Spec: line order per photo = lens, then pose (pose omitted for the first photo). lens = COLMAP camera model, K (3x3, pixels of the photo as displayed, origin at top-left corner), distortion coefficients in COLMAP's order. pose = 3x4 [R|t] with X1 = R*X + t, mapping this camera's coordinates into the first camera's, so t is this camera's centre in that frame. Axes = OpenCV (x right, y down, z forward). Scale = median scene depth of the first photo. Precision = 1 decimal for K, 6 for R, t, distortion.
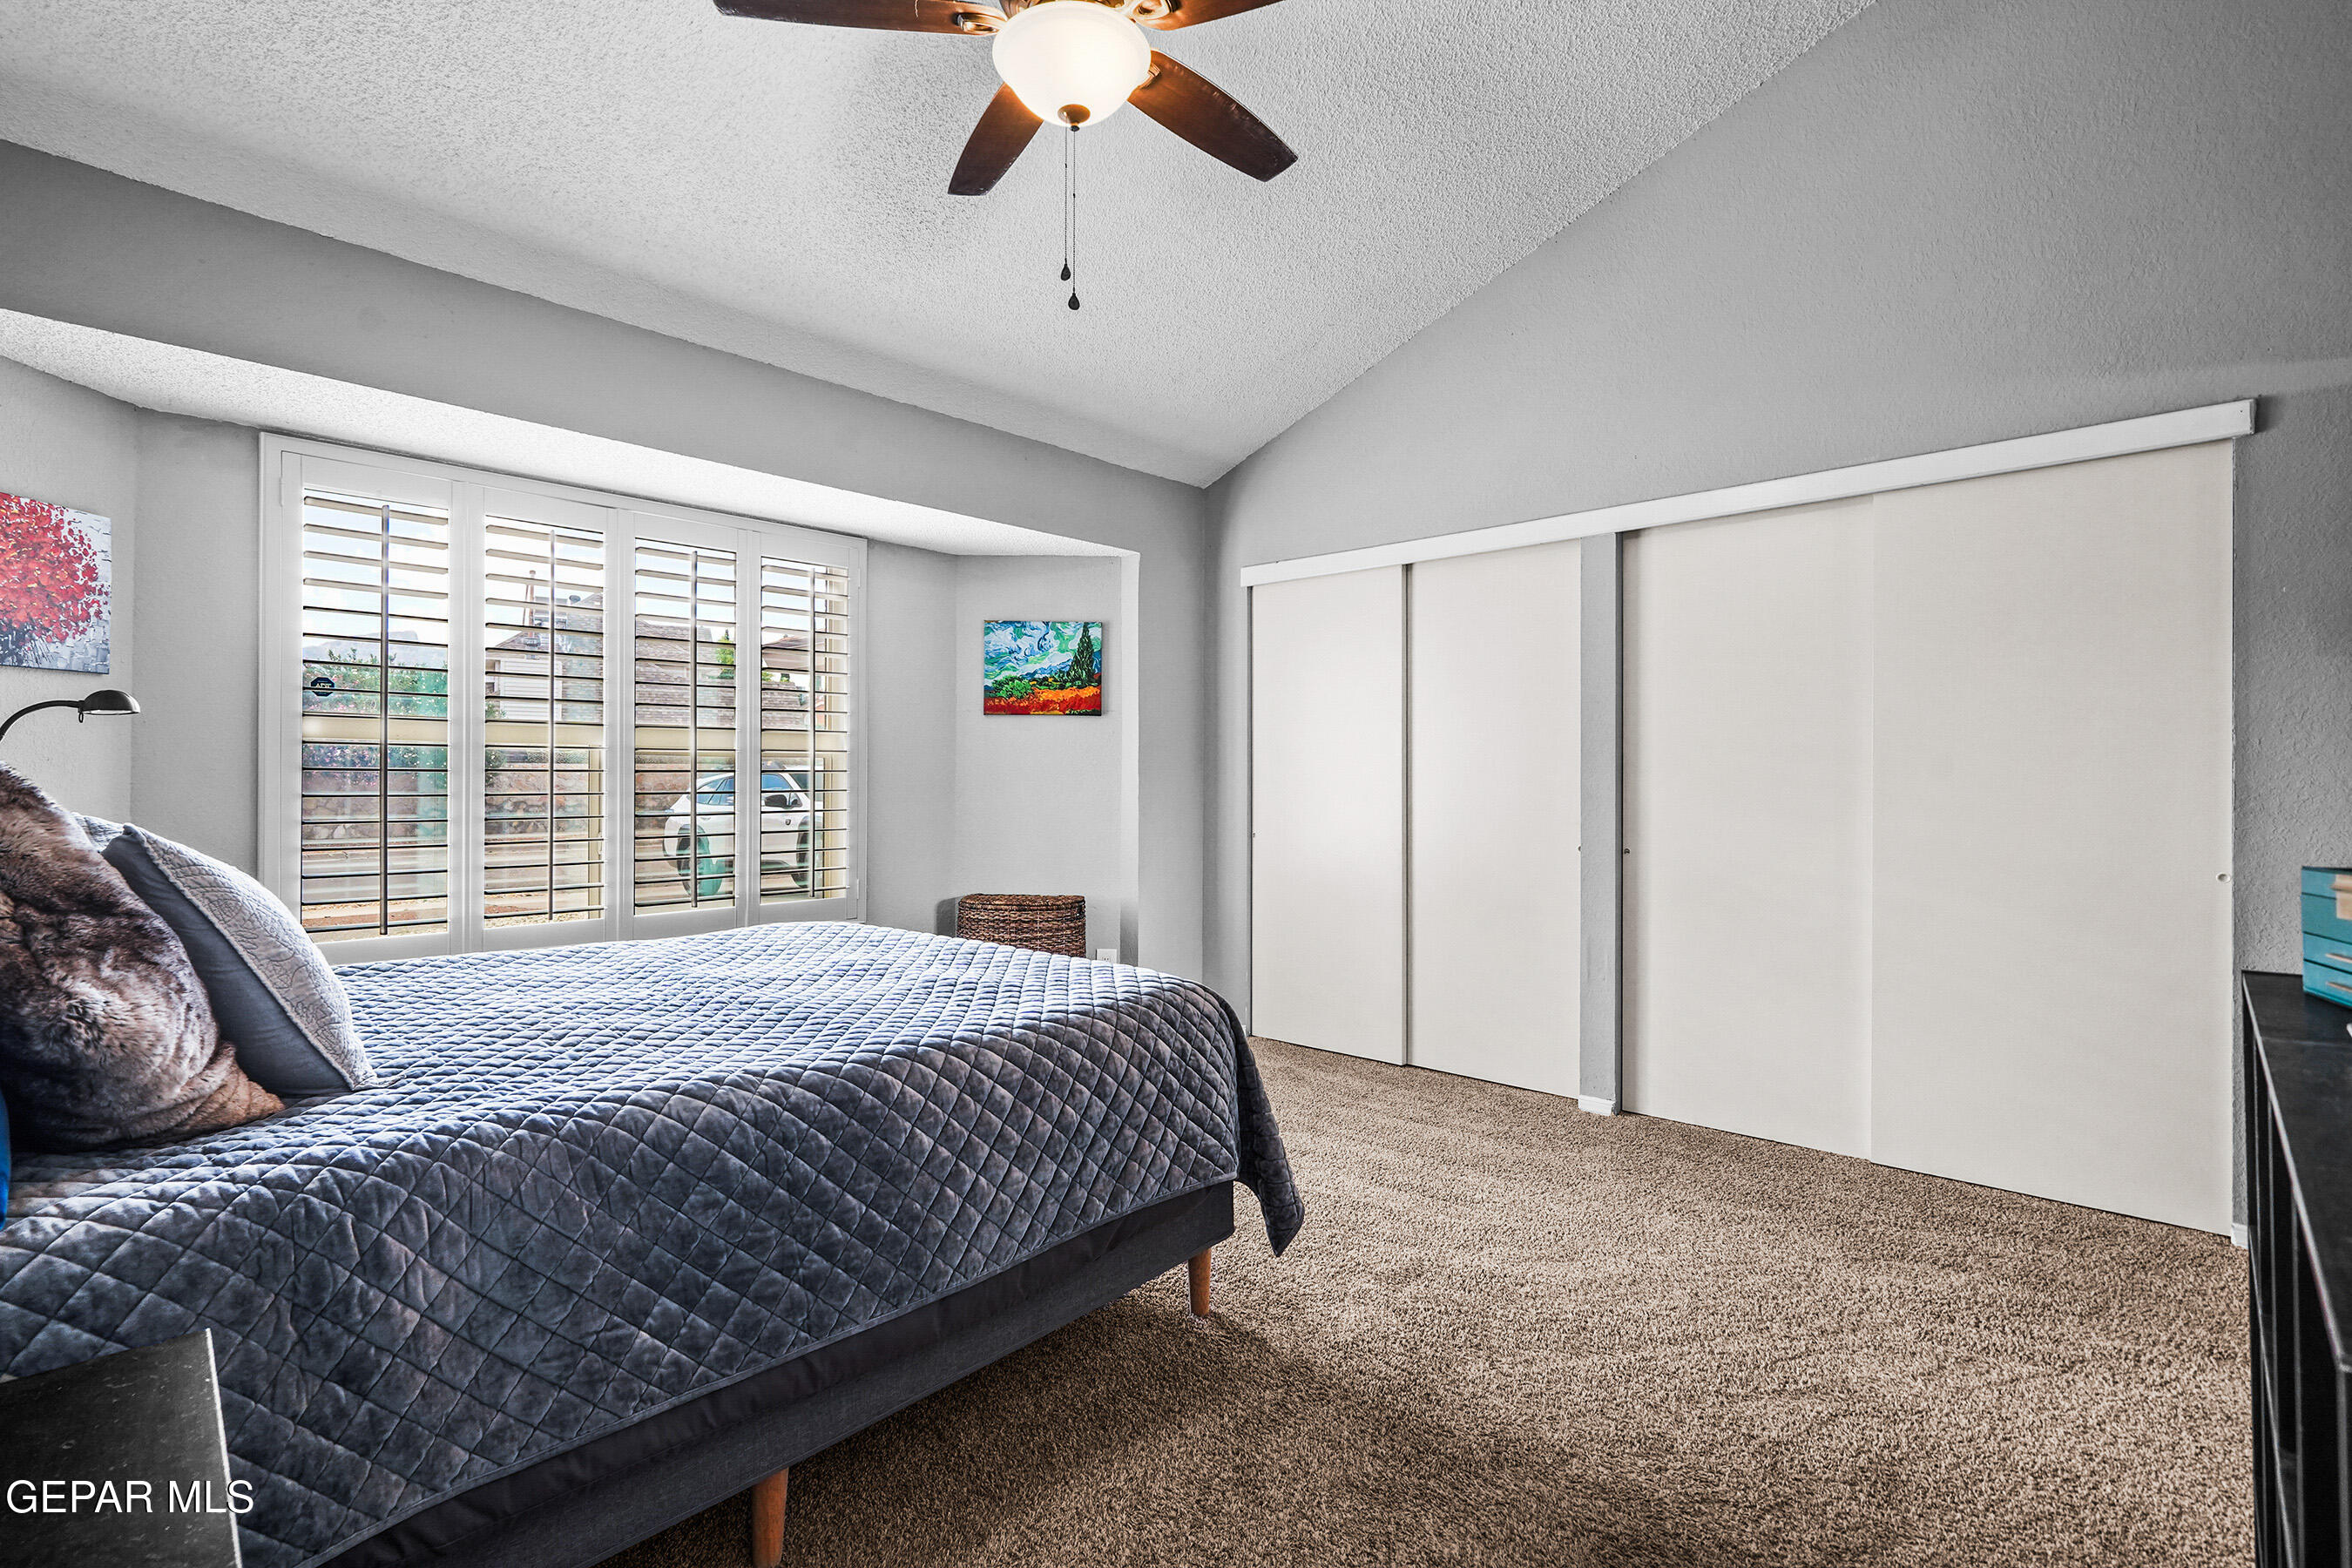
lens RADIAL K [[1078.5, 0, 1179.6], [0, 1078.5, 769.2], [0, 0, 1]] dist [-0.001701, -0.000088]
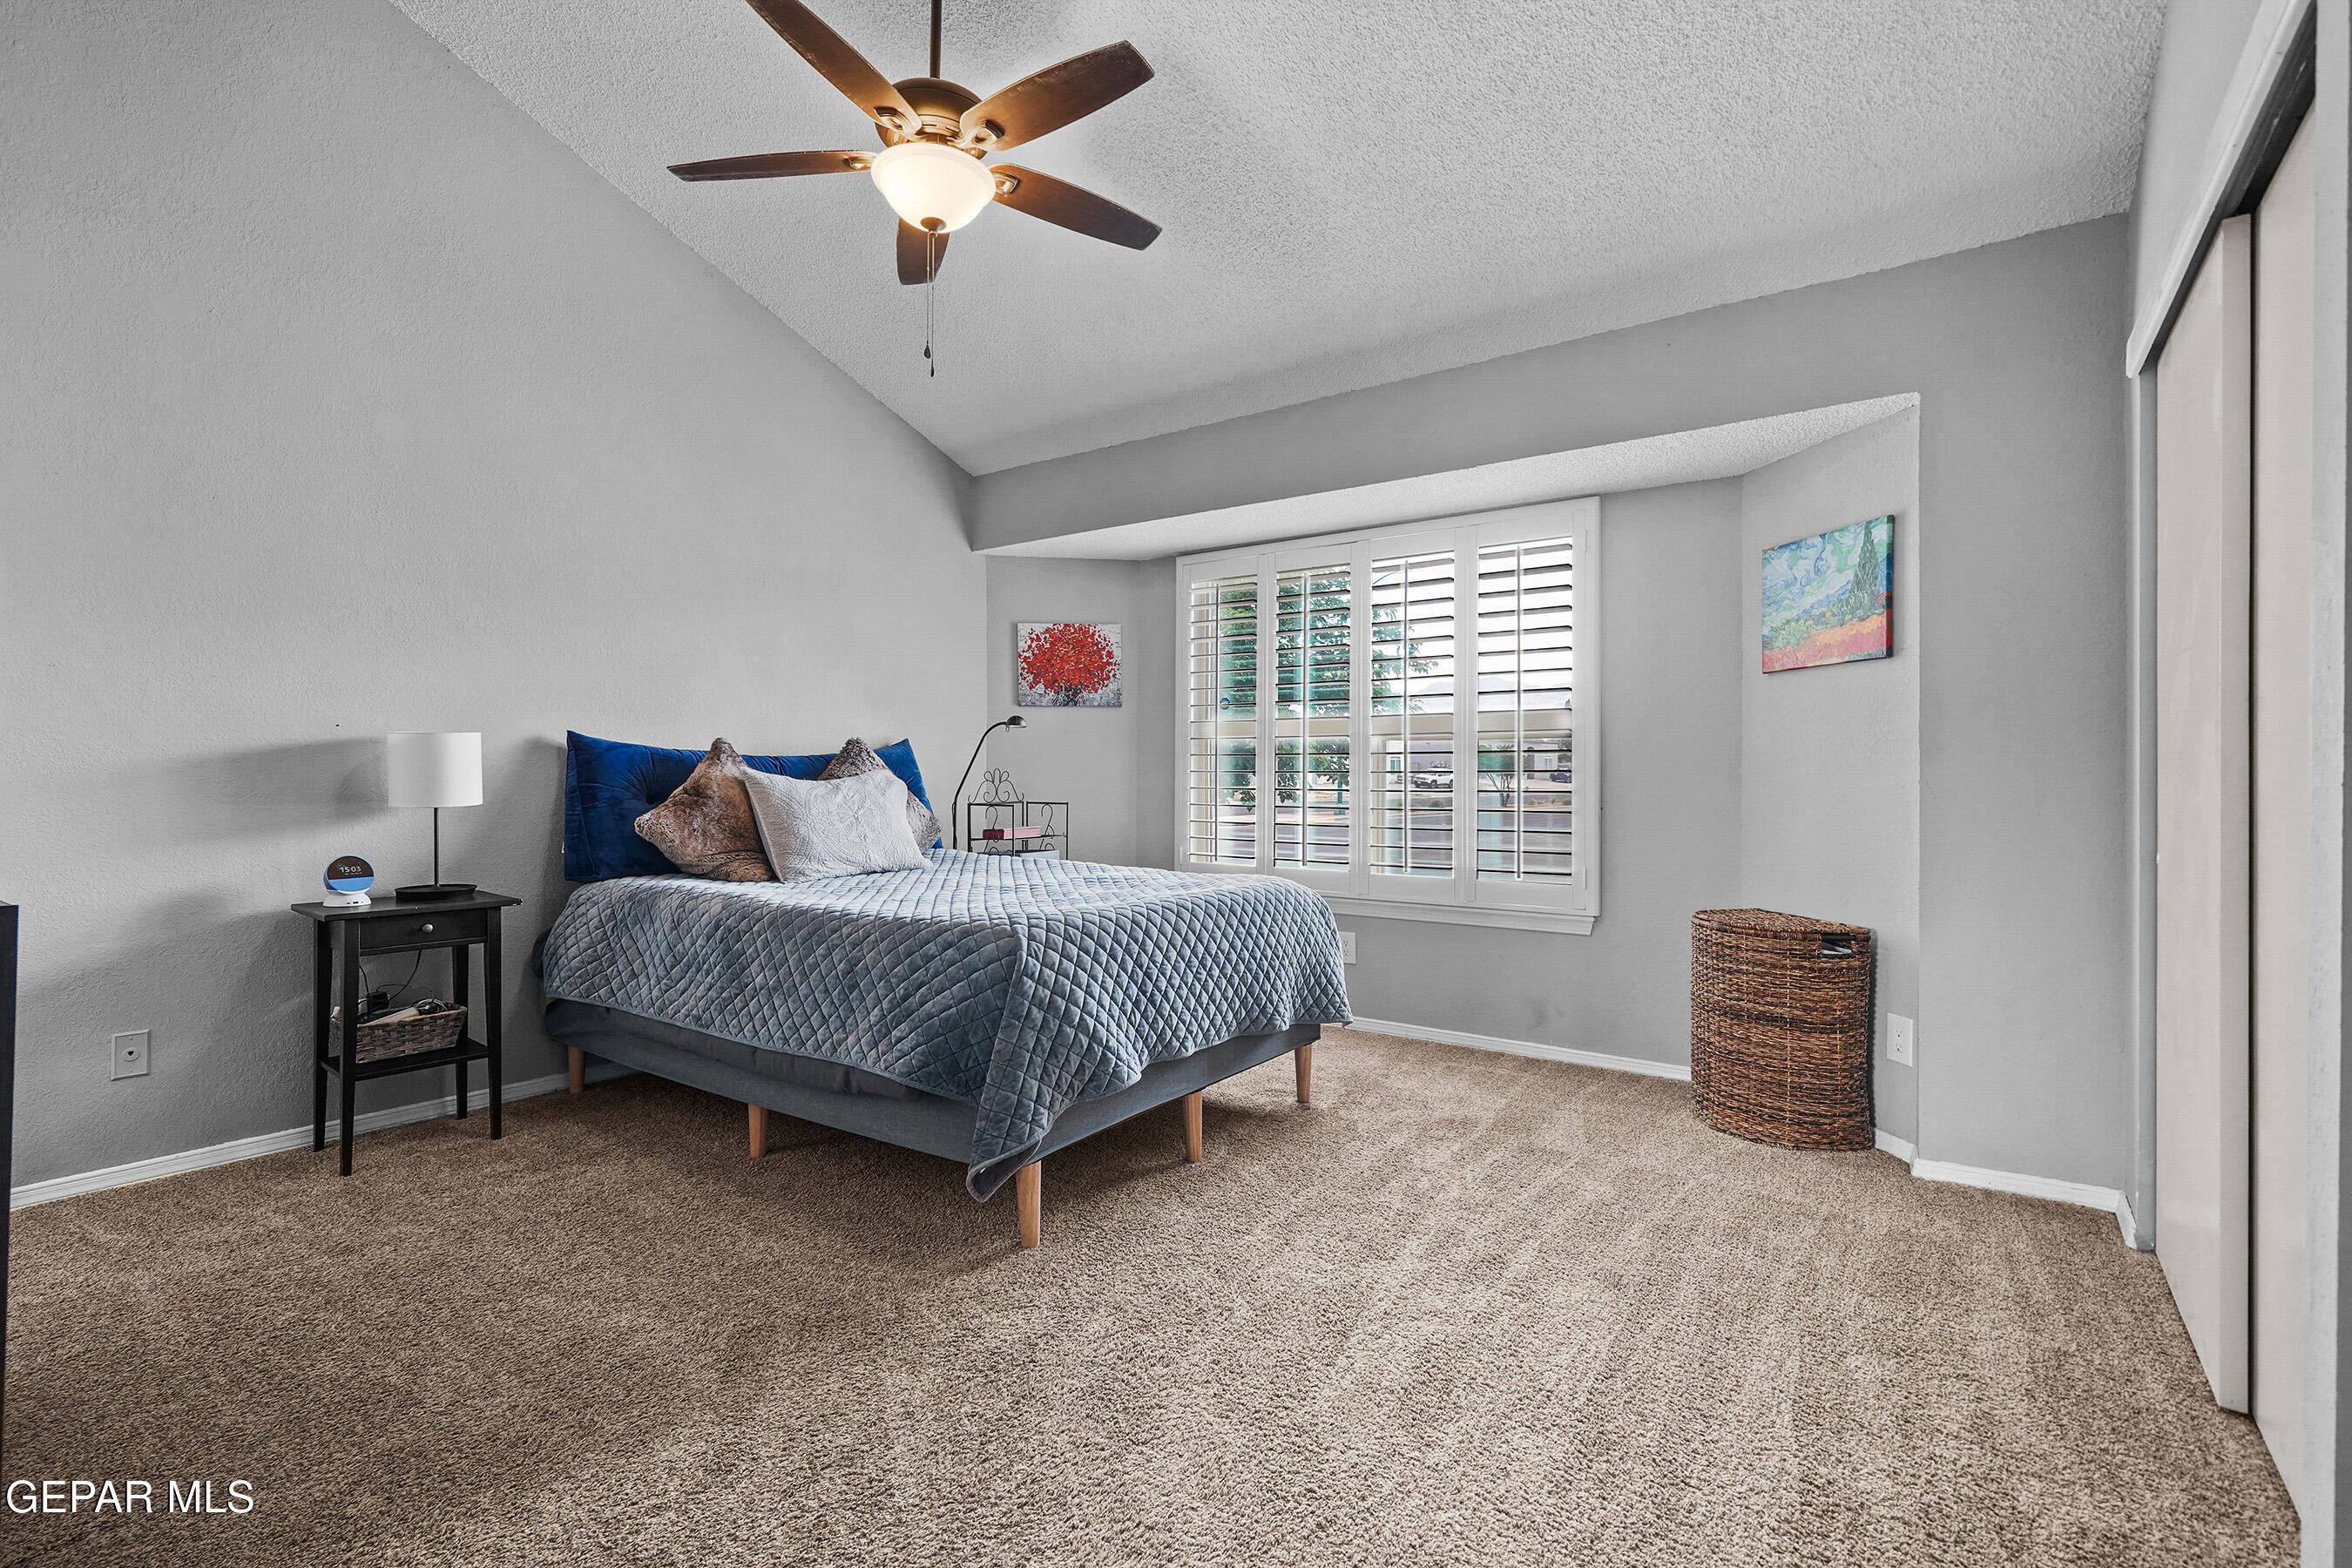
lens RADIAL K [[1078.5, 0, 1179.7], [0, 1078.5, 783.7], [0, 0, 1]] dist [-0.001701, -0.000088]
pose [[0.125402, 0.008937, -0.992066, 0.657002], [0.006508, 0.999931, 0.009831, 0.022712], [0.992085, -0.007689, 0.125335, 0.609814]]
